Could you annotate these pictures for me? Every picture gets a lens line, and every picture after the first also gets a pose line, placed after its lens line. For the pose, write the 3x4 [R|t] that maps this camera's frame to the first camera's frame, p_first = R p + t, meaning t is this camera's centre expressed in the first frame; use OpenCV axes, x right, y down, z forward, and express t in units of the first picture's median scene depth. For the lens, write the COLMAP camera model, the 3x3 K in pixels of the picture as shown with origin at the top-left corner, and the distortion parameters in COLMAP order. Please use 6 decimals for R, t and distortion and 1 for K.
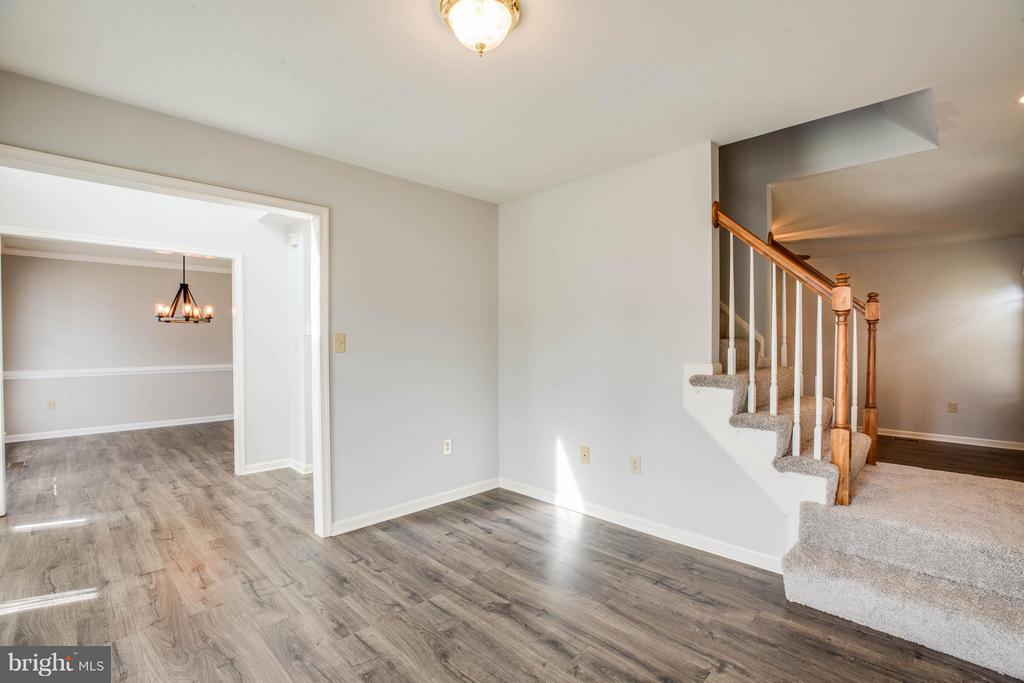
lens RADIAL K [[463.8, 0, 512.0], [0, 463.8, 341.5], [0, 0, 1]] dist [-0.020795, 0.000557]
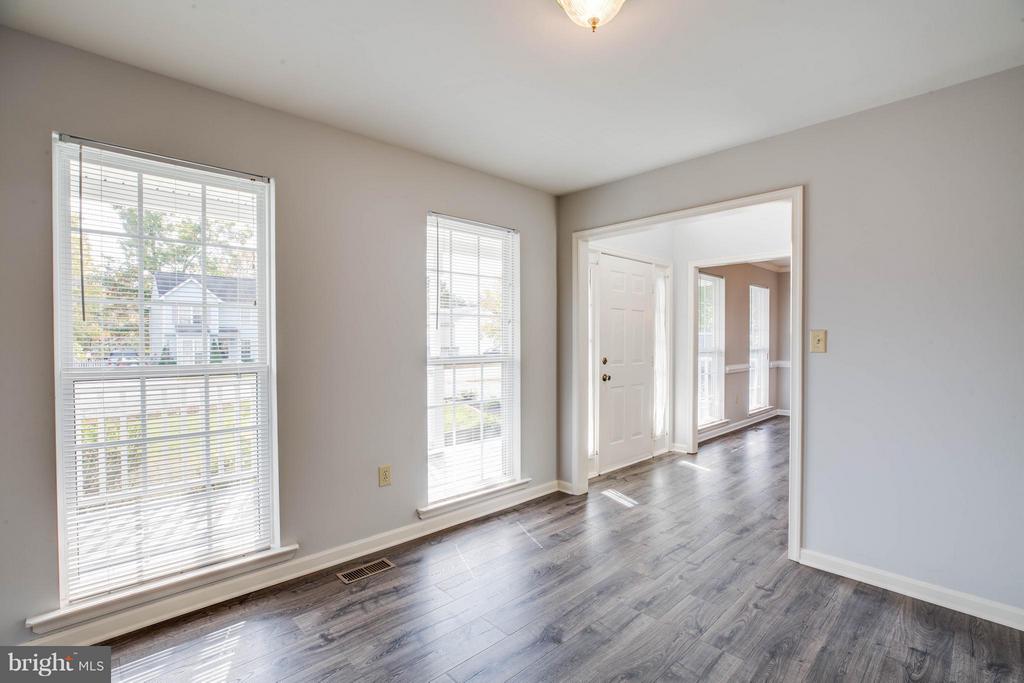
lens RADIAL K [[463.8, 0, 512.0], [0, 463.8, 341.5], [0, 0, 1]] dist [-0.020795, 0.000557]
pose [[-0.013687, 0.006986, -0.999882, 0.575184], [0.002556, 0.999973, 0.006952, -0.003916], [0.999903, -0.002460, -0.013704, 0.564244]]
